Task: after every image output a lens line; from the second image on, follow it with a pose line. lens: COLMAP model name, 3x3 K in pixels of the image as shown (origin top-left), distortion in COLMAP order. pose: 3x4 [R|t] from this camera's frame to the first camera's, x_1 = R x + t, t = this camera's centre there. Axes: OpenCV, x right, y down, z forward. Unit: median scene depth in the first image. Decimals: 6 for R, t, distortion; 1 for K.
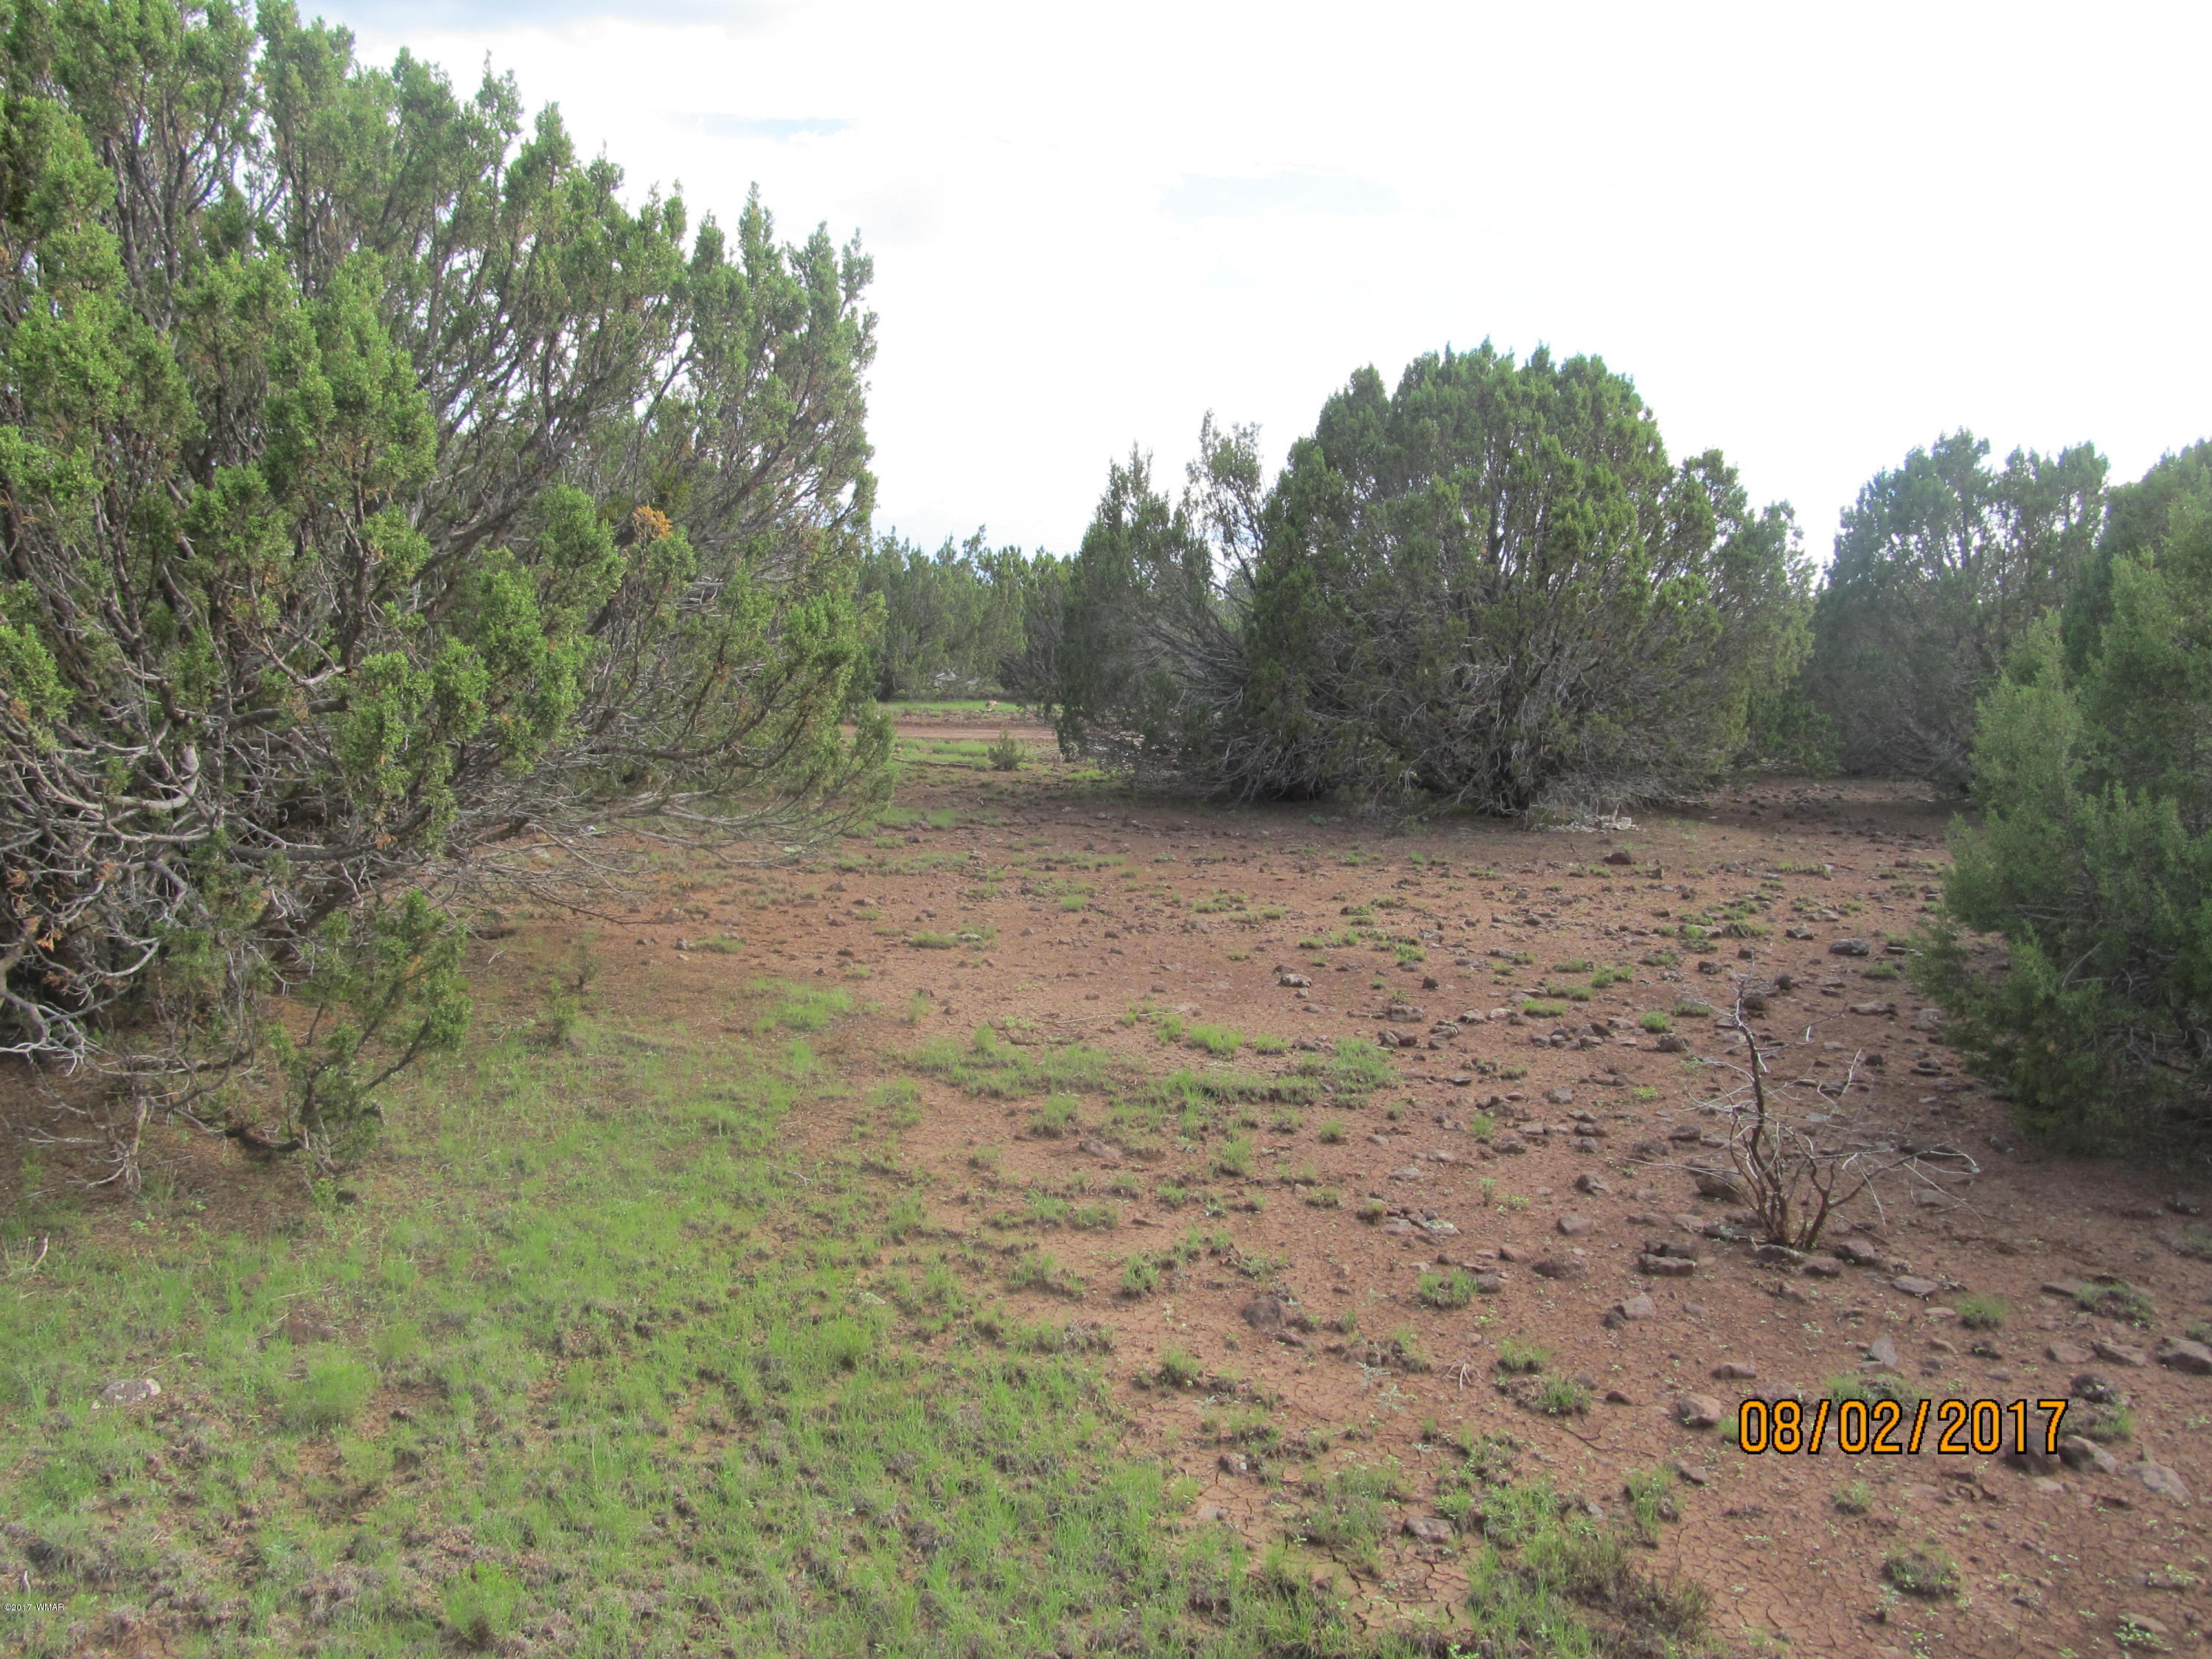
lens RADIAL K [[1822.3, 0, 1118.3], [0, 1822.3, 840.5], [0, 0, 1]] dist [-0.054475, 0.015990]
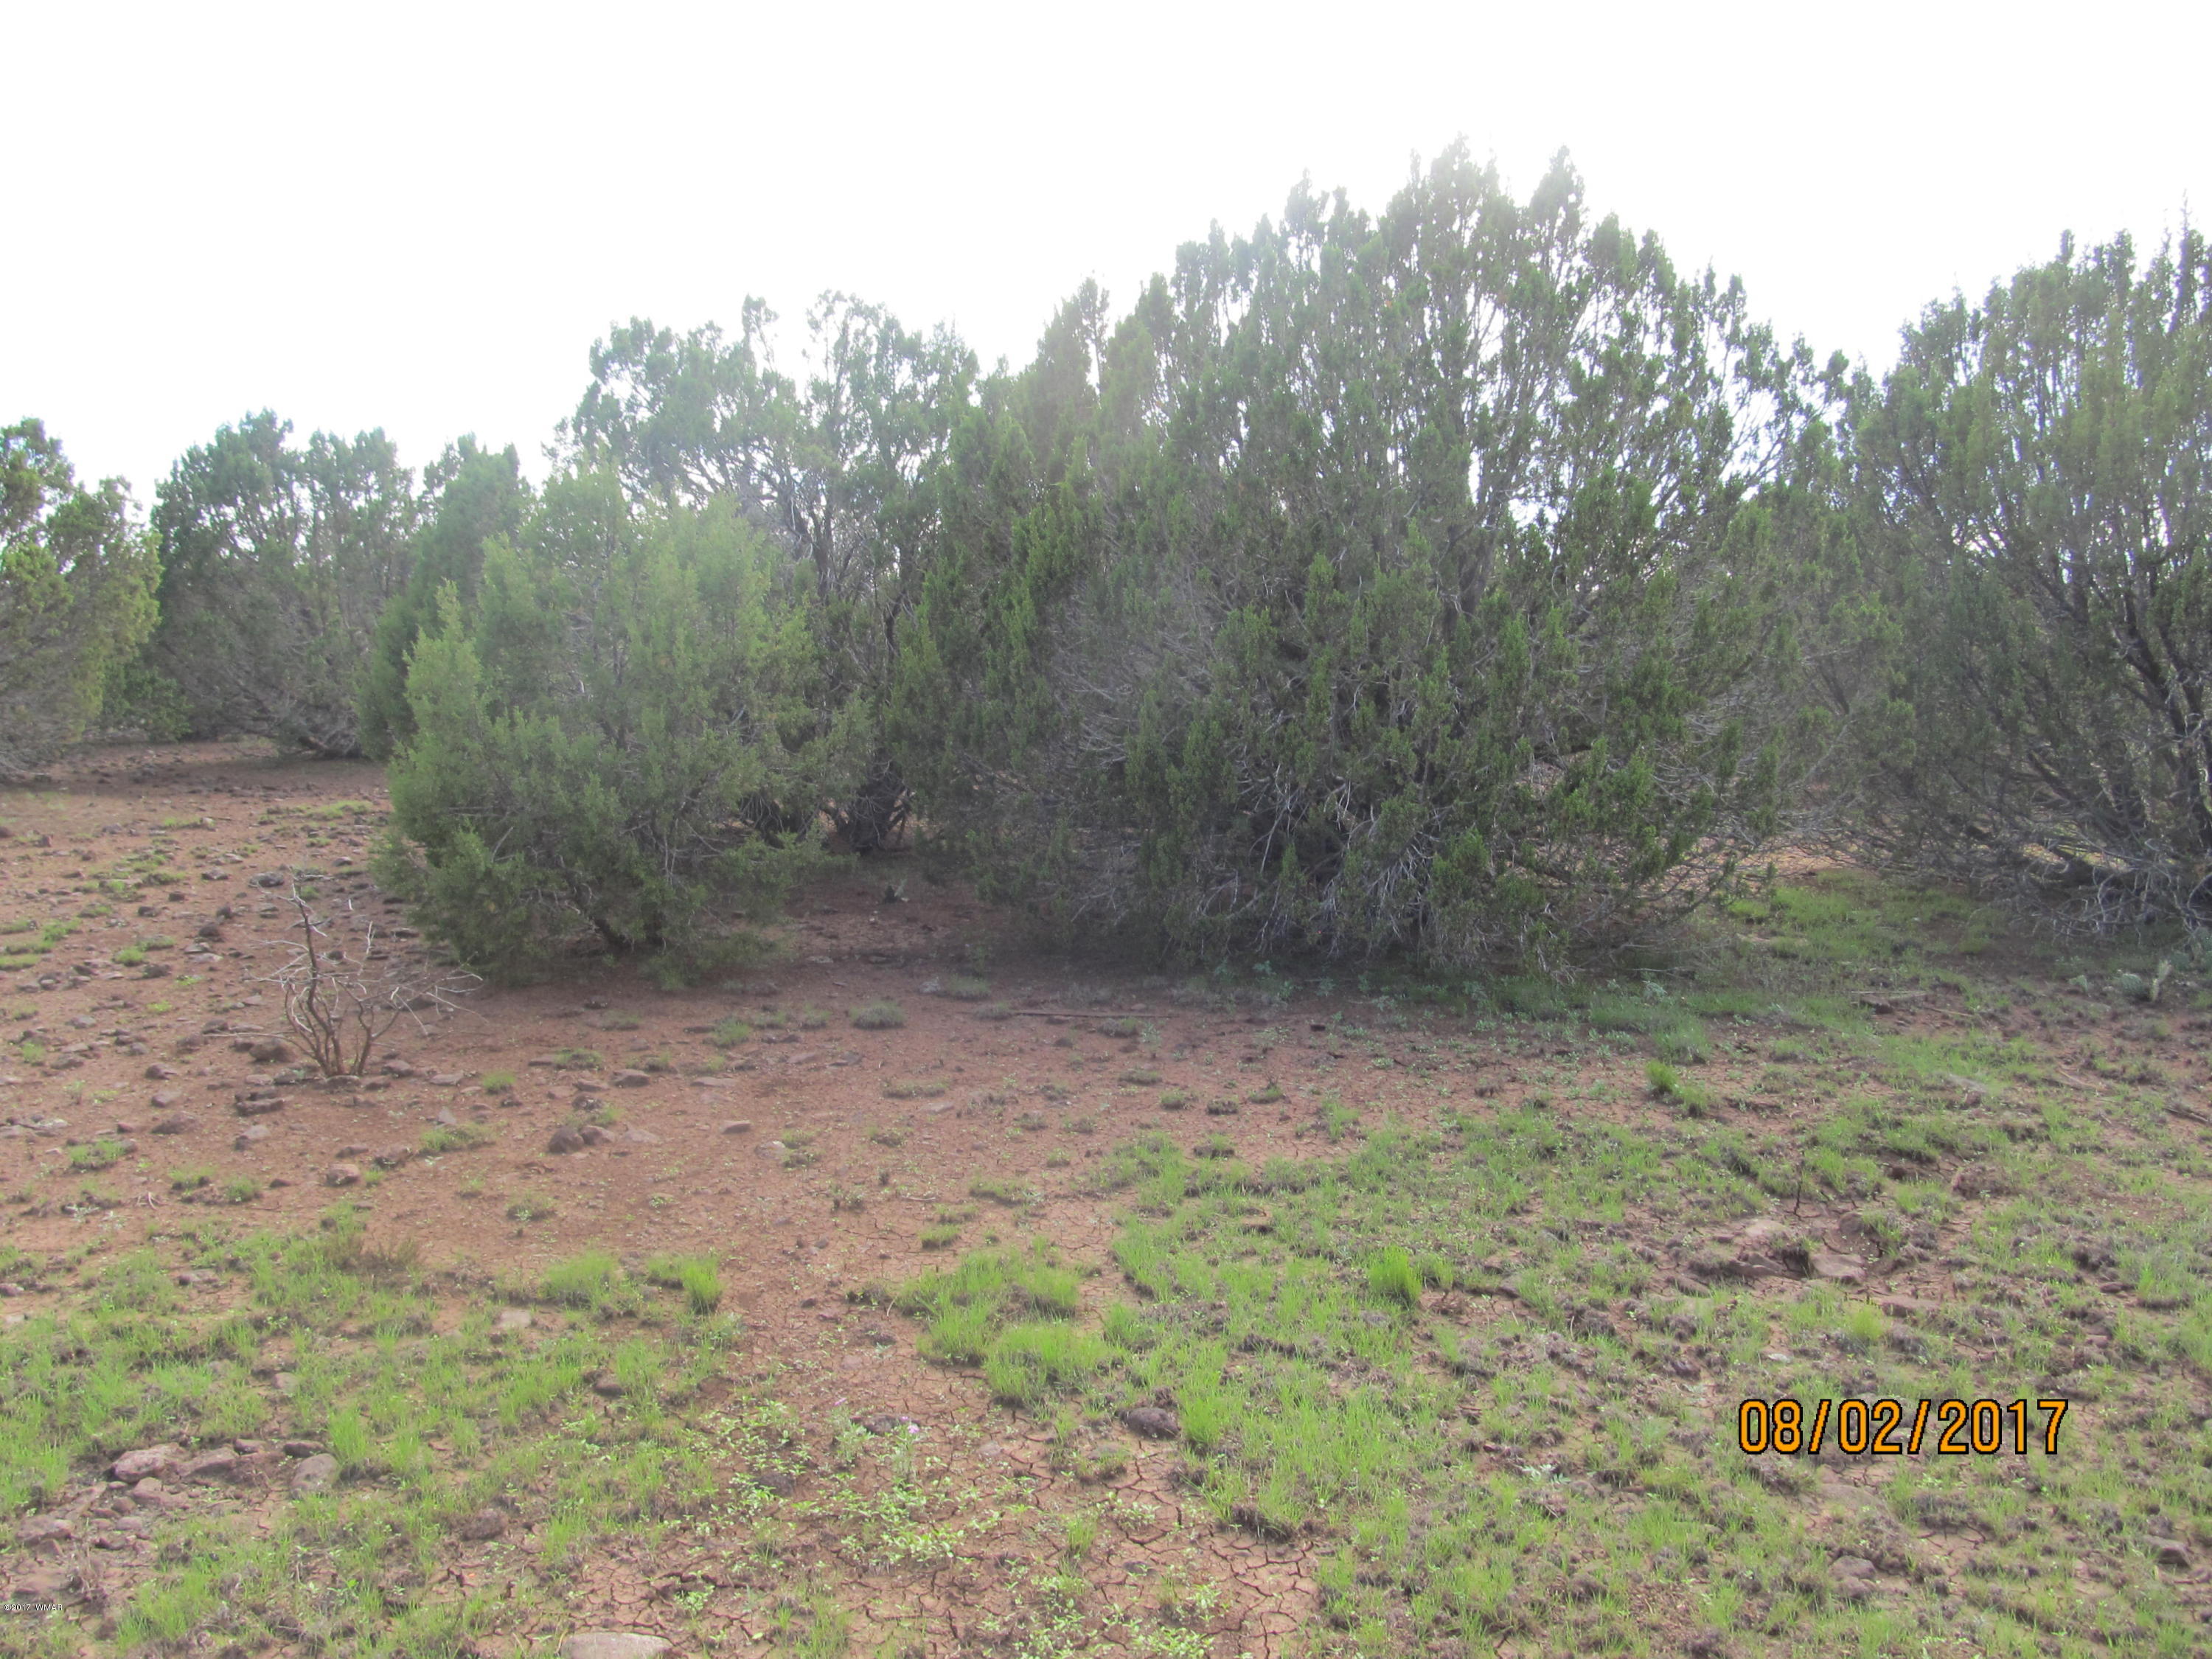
lens RADIAL K [[1822.3, 0, 1108.2], [0, 1822.3, 826.2], [0, 0, 1]] dist [-0.054475, 0.015990]
pose [[0.630106, -0.103915, 0.769524, -0.088048], [0.095301, 0.993862, 0.056174, 0.009042], [-0.770639, 0.037941, 0.636142, -0.084240]]
